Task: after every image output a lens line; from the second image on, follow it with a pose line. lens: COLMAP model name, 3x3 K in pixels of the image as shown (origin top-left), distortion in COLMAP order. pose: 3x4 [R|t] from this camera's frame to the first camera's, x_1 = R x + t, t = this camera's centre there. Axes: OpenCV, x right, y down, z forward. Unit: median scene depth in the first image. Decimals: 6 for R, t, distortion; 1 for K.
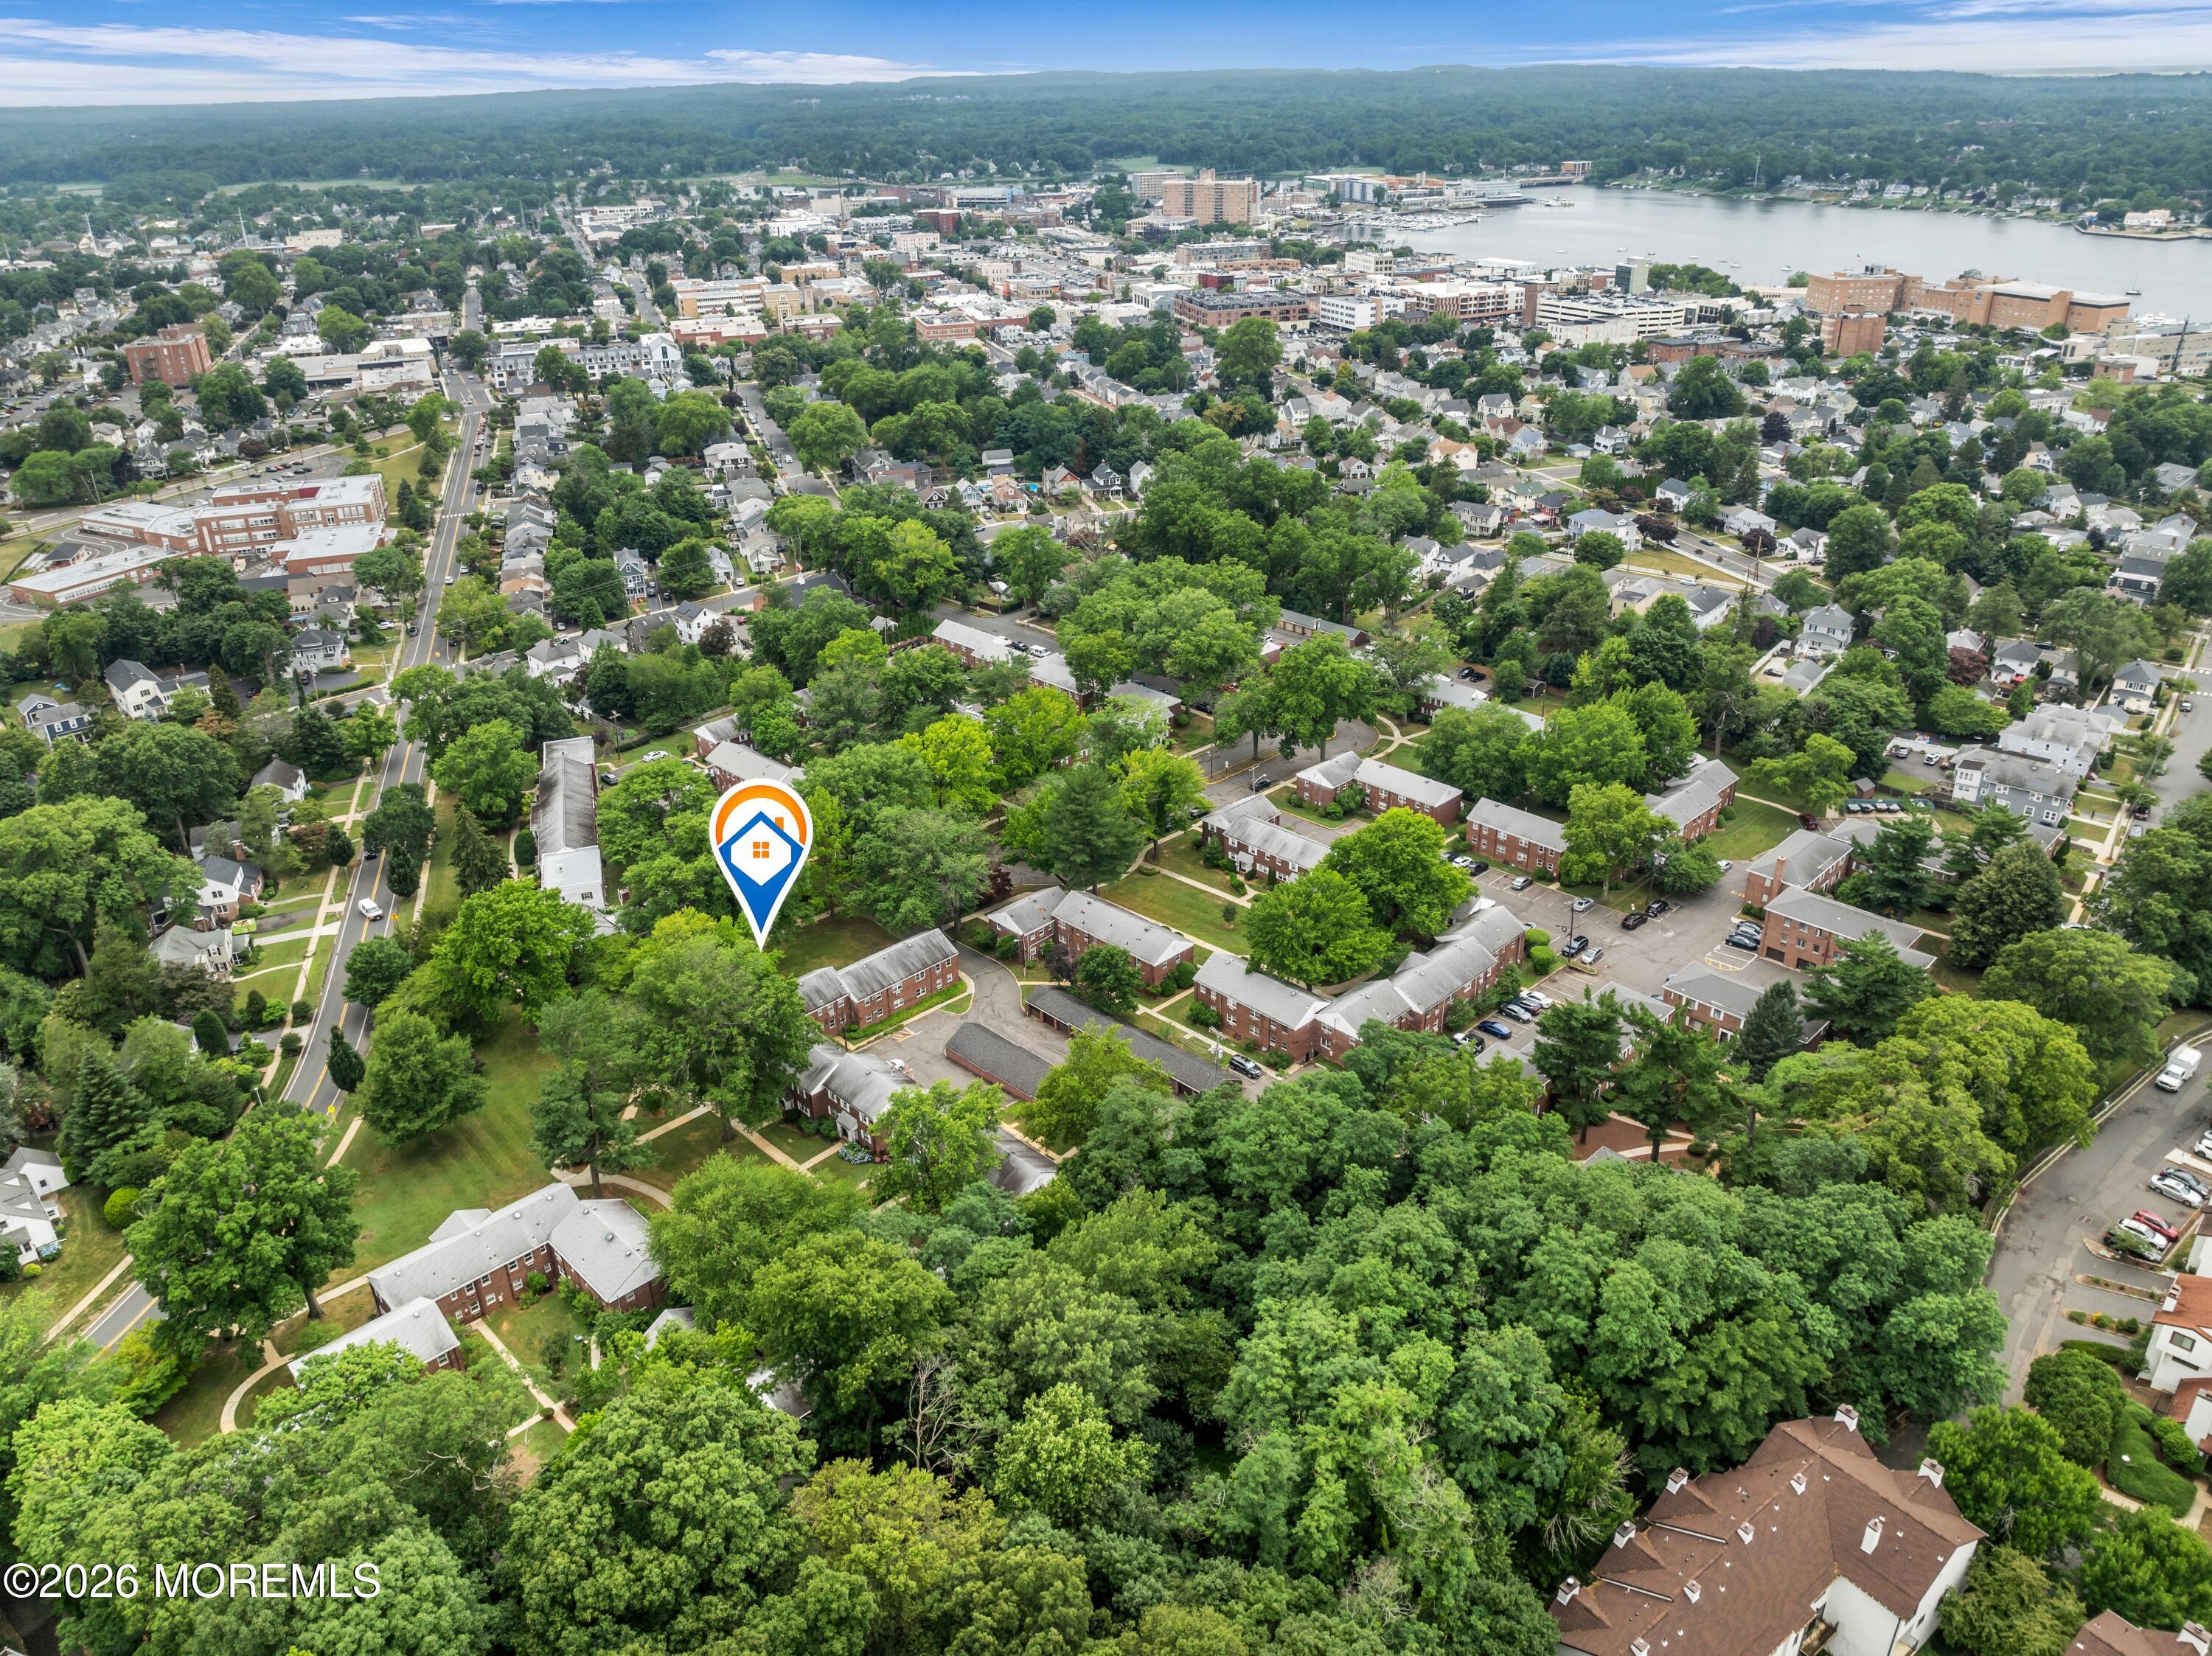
lens RADIAL K [[1560.1, 0, 1102.7], [0, 1560.1, 829.8], [0, 0, 1]] dist [-0.046592, 0.021599]
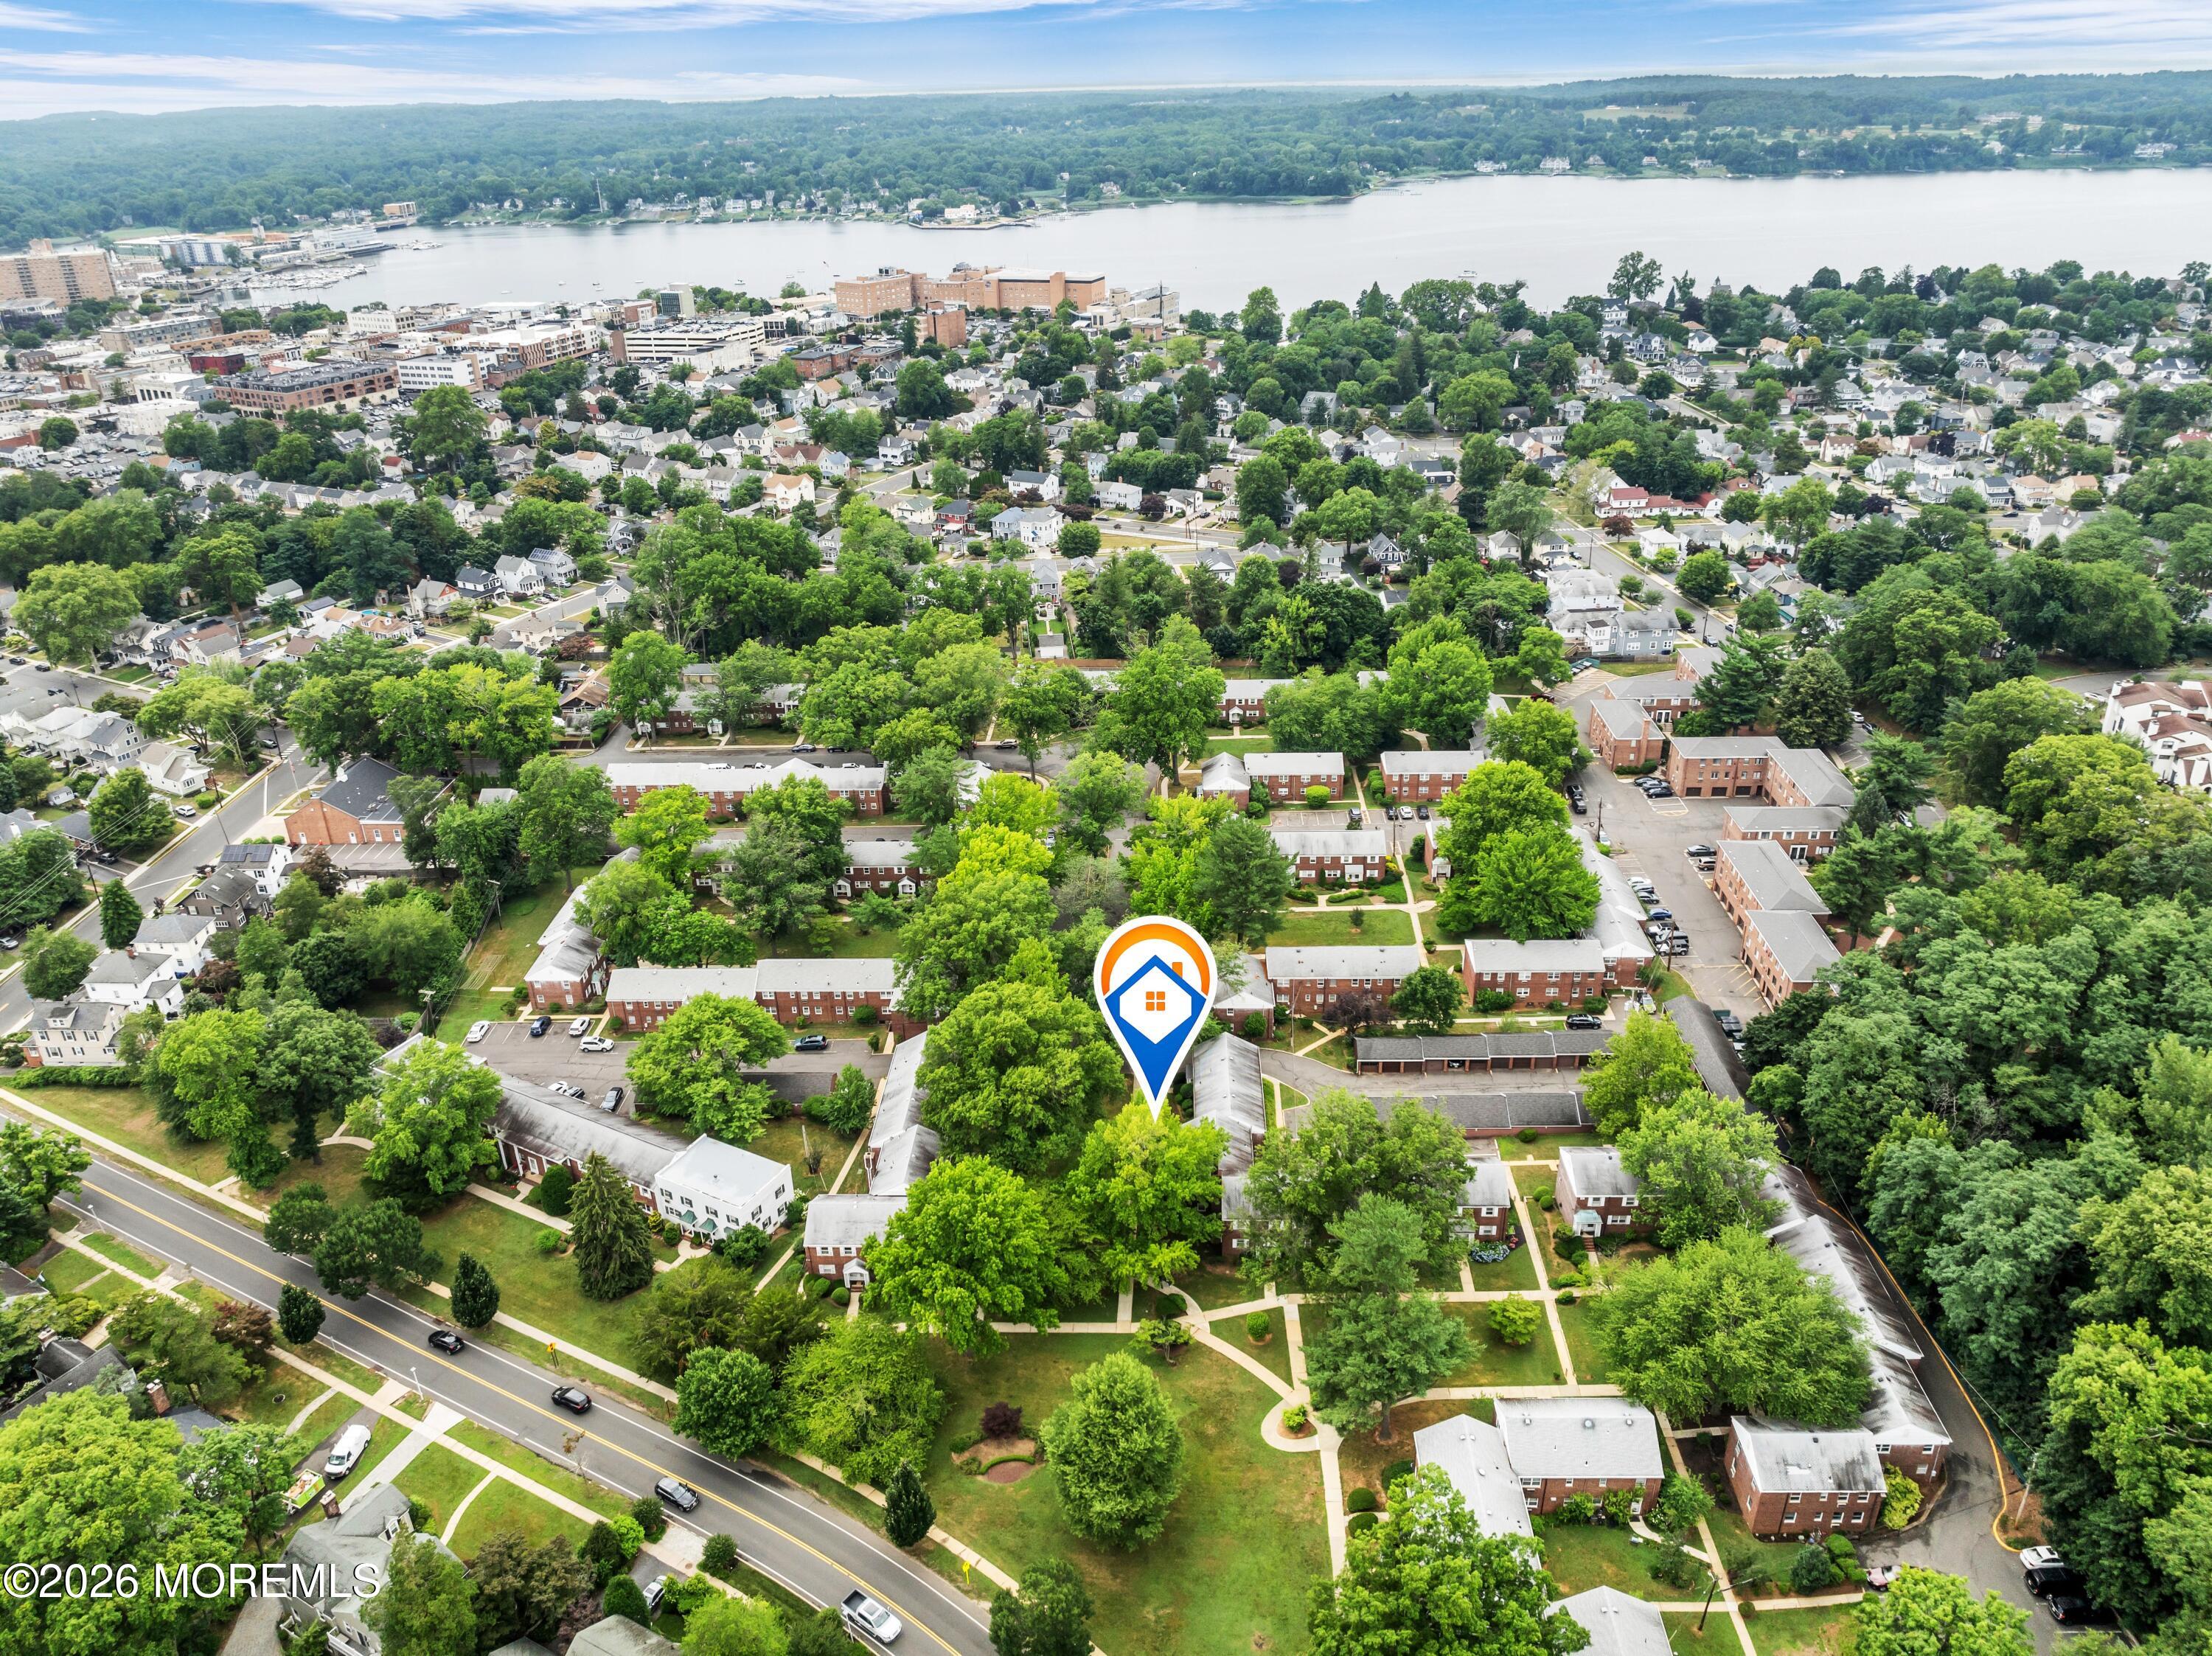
lens RADIAL K [[1560.1, 0, 1101.5], [0, 1560.1, 830.1], [0, 0, 1]] dist [-0.046592, 0.021599]
pose [[0.729218, -0.304190, 0.612952, -0.118977], [0.315538, 0.944320, 0.093249, -0.027217], [-0.607188, 0.125411, 0.784598, 0.056304]]
